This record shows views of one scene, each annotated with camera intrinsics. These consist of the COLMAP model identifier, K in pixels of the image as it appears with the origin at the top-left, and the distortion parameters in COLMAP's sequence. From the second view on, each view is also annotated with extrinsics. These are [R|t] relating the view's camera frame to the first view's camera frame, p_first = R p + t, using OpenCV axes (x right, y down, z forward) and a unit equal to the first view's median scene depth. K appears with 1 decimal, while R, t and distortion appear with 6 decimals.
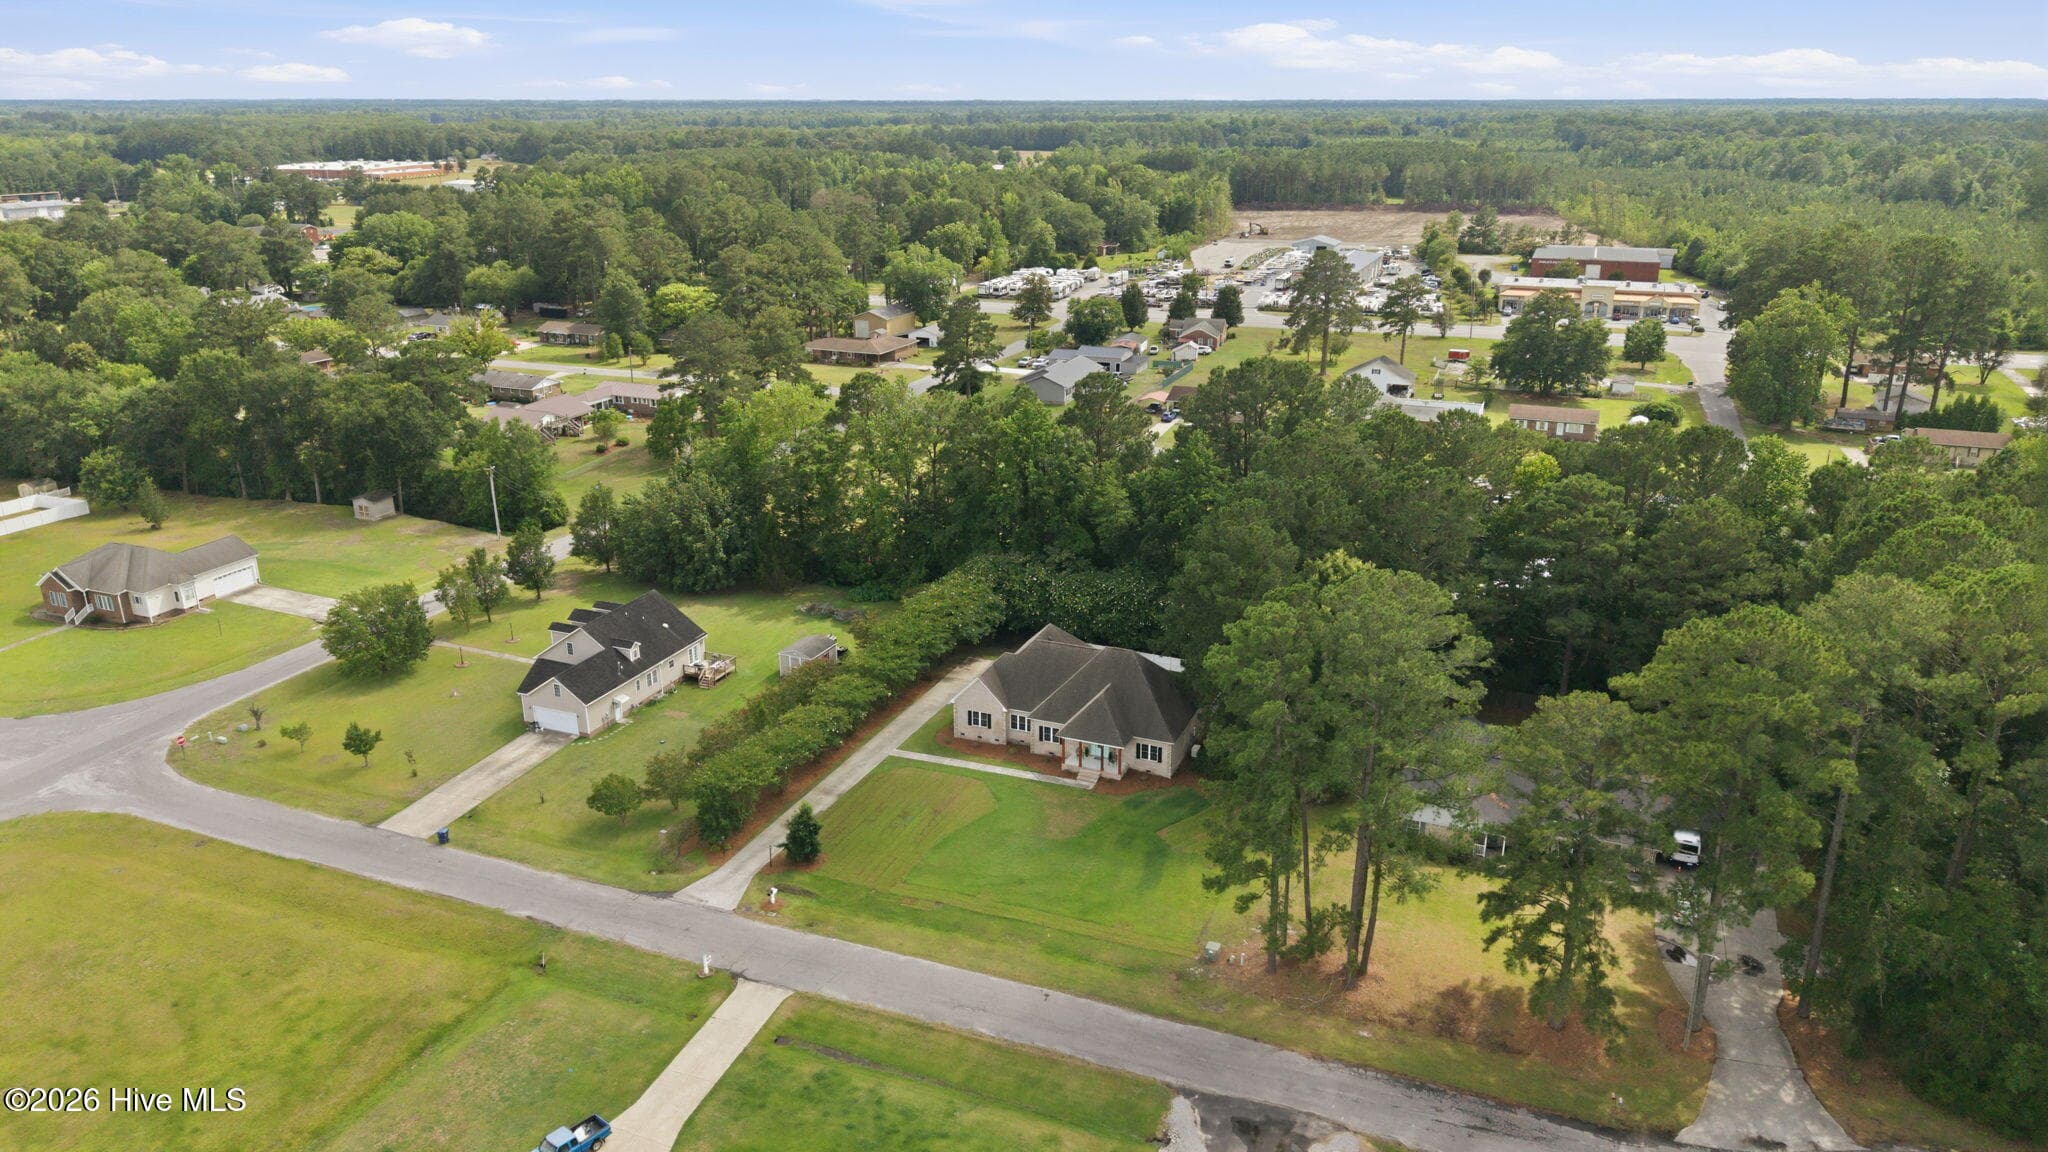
lens RADIAL K [[1379.4, 0, 1022.6], [0, 1379.4, 564.6], [0, 0, 1]] dist [0.090727, -0.137212]
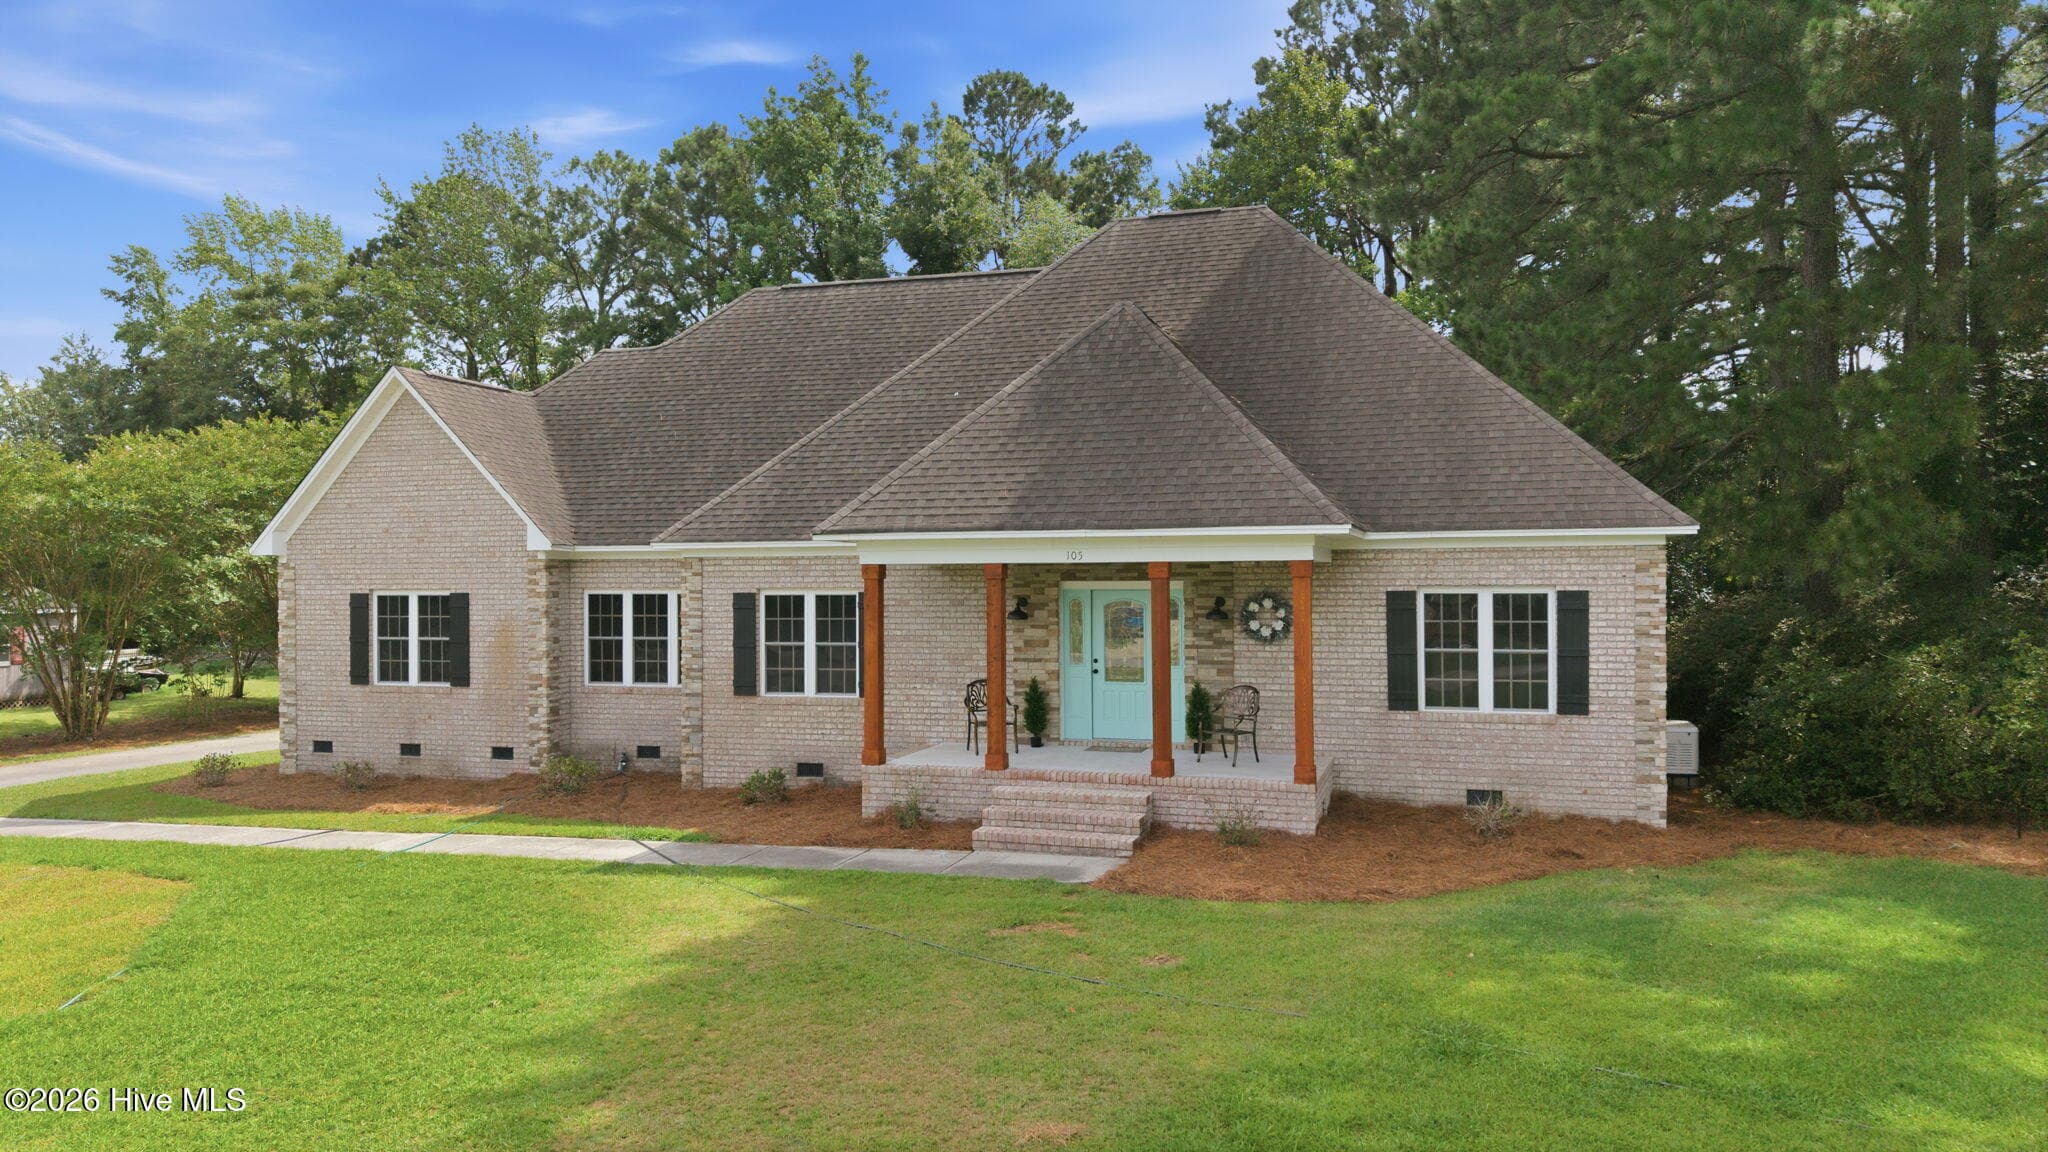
lens RADIAL K [[1371.4, 0, 1024.2], [0, 1371.4, 573.2], [0, 0, 1]] dist [0.115387, -0.301590]
pose [[0.996254, -0.001455, 0.086466, 0.028032], [0.030076, 0.943269, -0.330663, 0.147435], [-0.081080, 0.332025, 0.939779, 0.739649]]
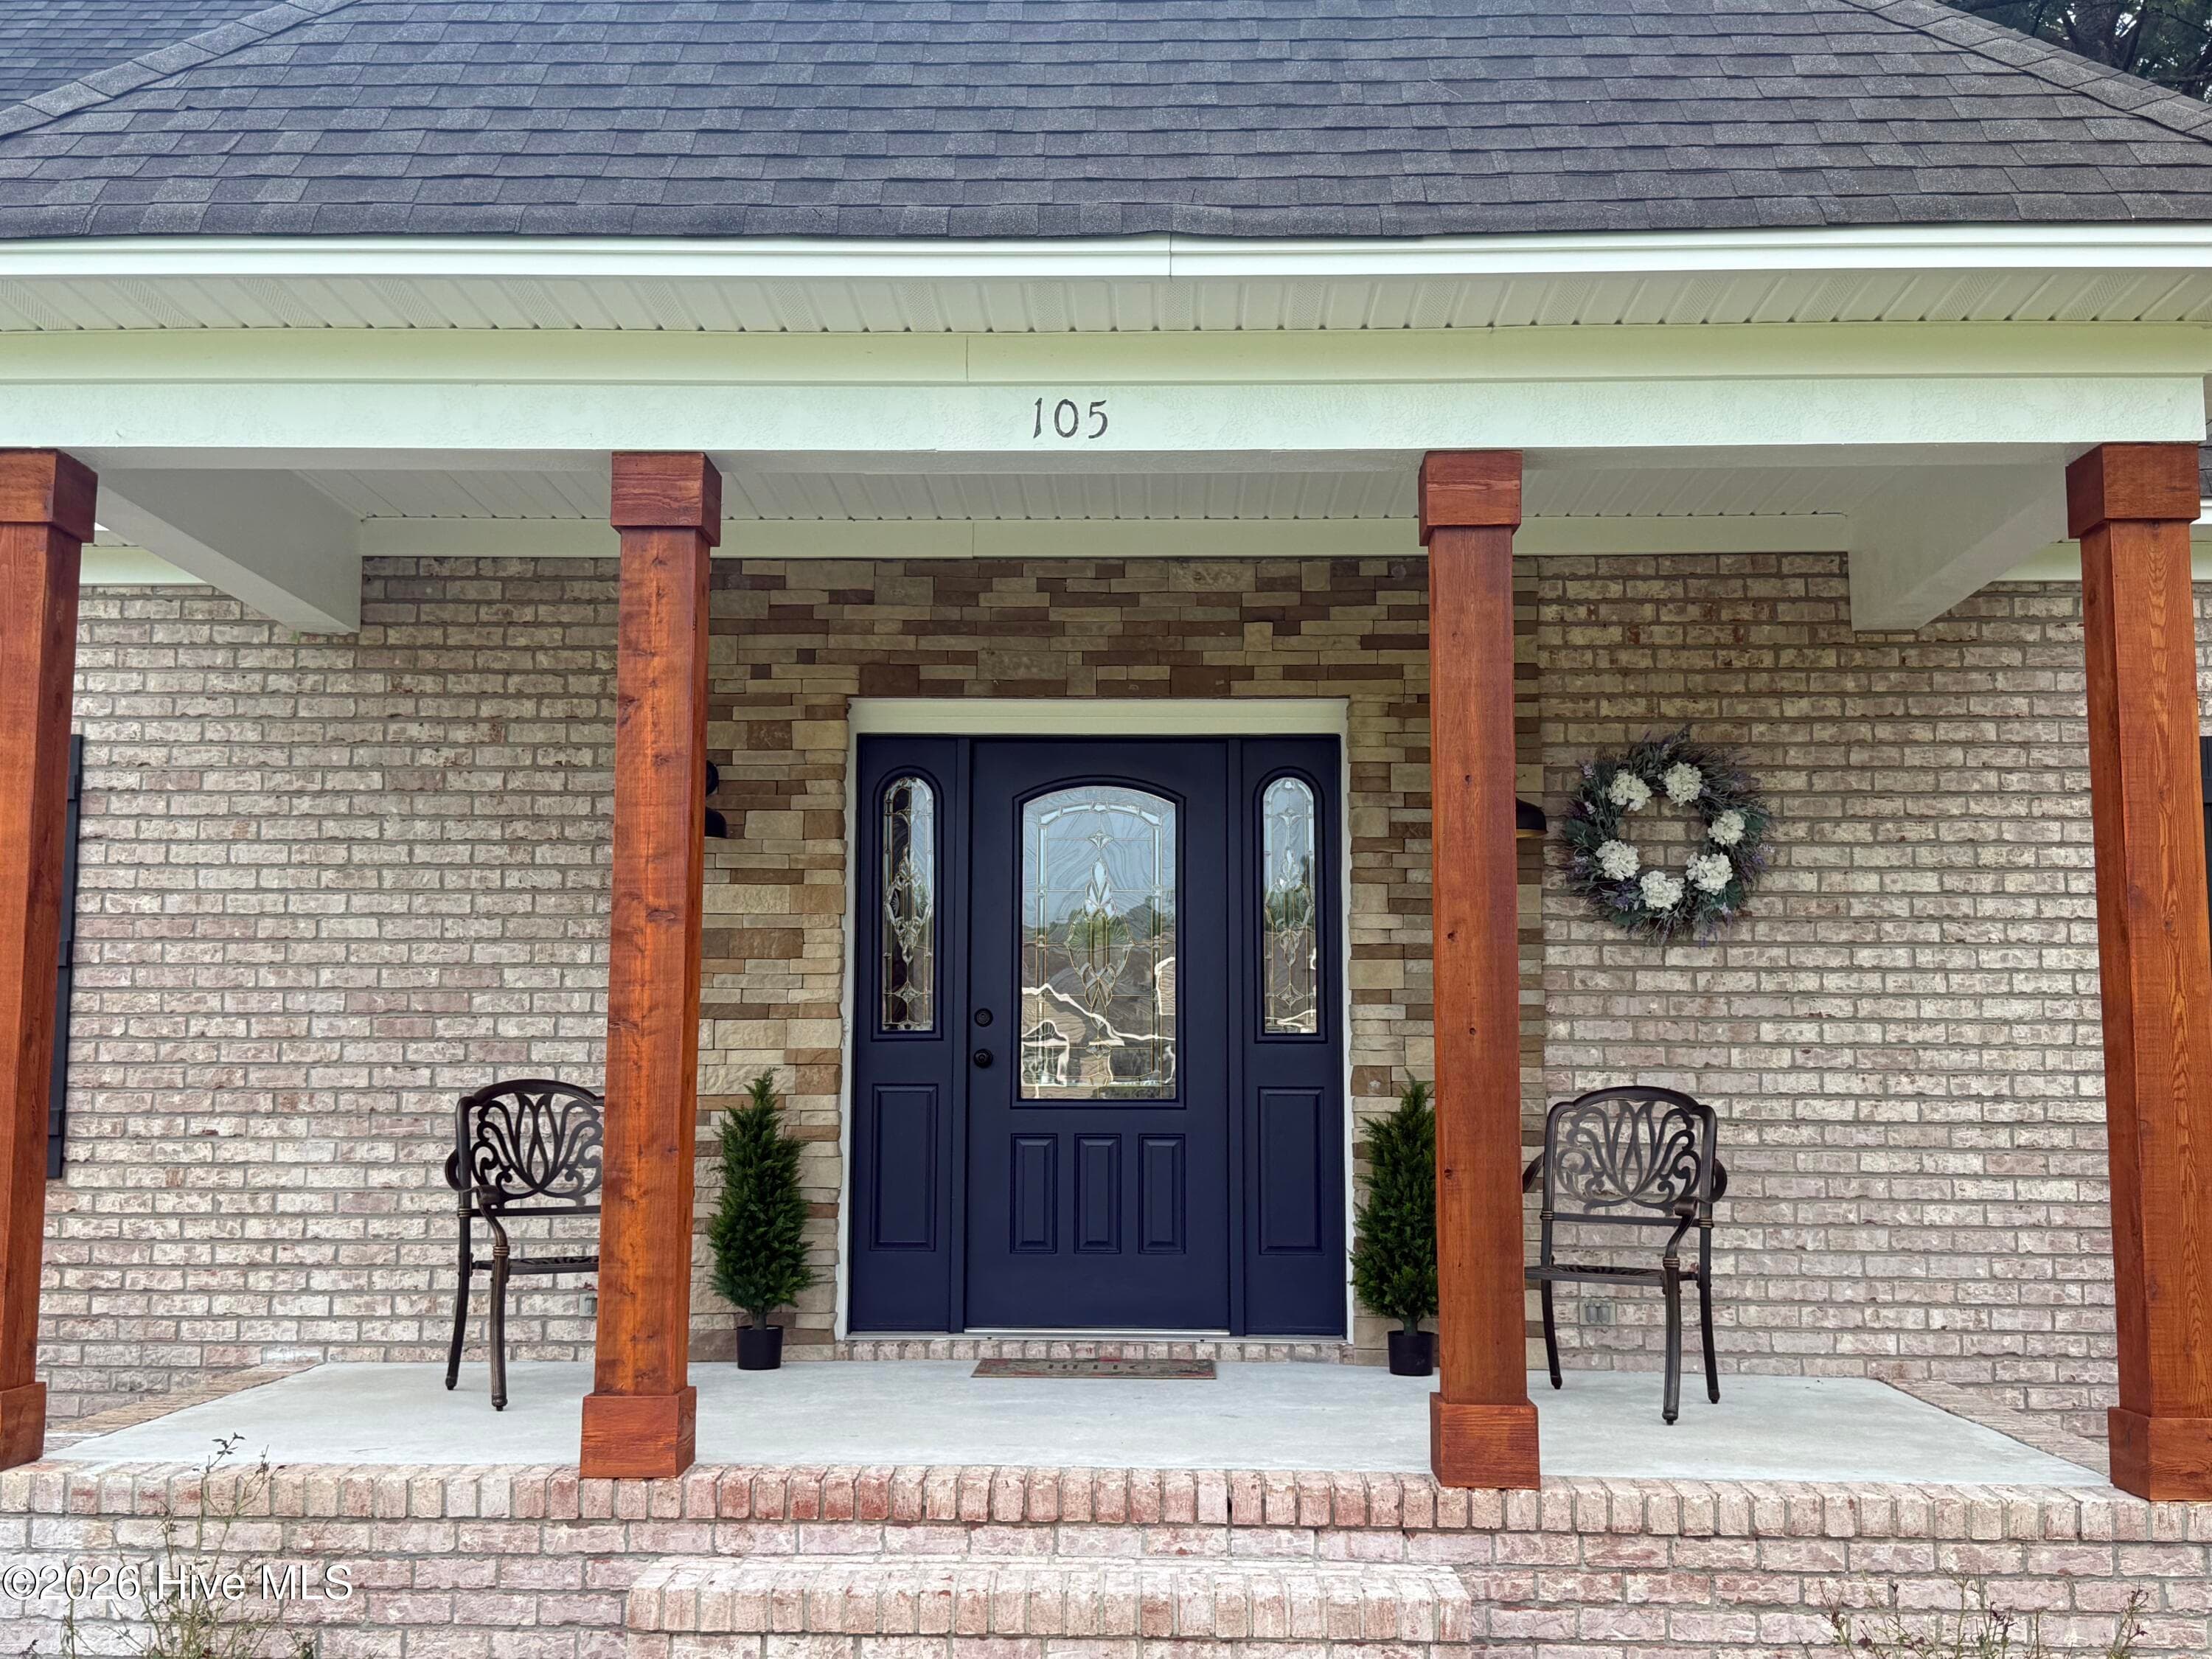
lens RADIAL K [[2392.9, 0, 1093.1], [0, 2392.9, 825.7], [0, 0, 1]] dist [0.193109, -0.455709]
pose [[0.937569, 0.048081, 0.344459, 0.028312], [0.105922, 0.903876, -0.414473, 0.132568], [-0.331277, 0.425083, 0.842354, 0.812646]]
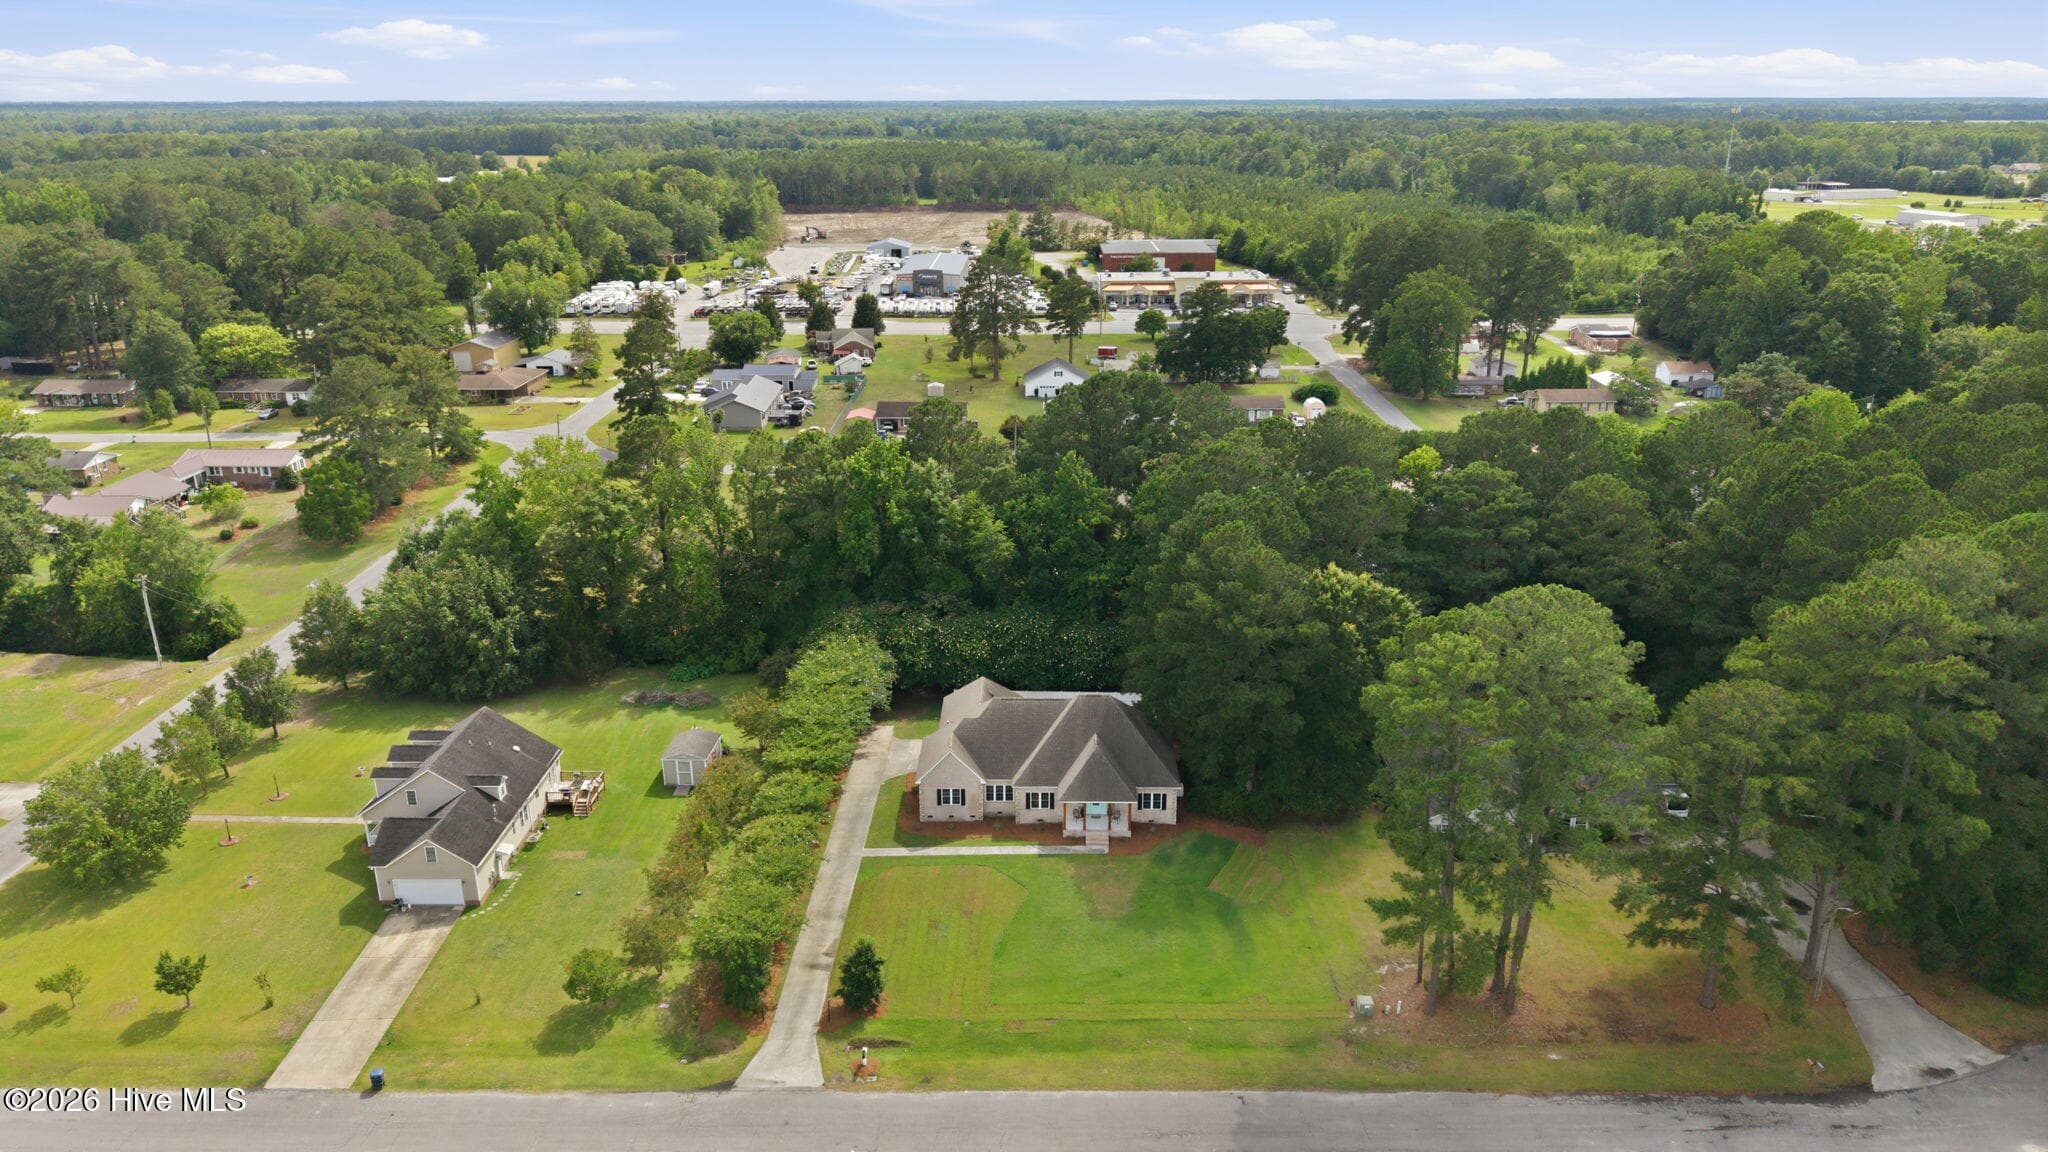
lens RADIAL K [[1376.7, 0, 1021.6], [0, 1376.7, 580.9], [0, 0, 1]] dist [0.037681, -0.033661]
pose [[0.930568, -0.123357, 0.344713, -0.249152], [0.119331, 0.992307, 0.032964, -0.045155], [-0.346128, 0.010460, 0.938129, 0.132415]]
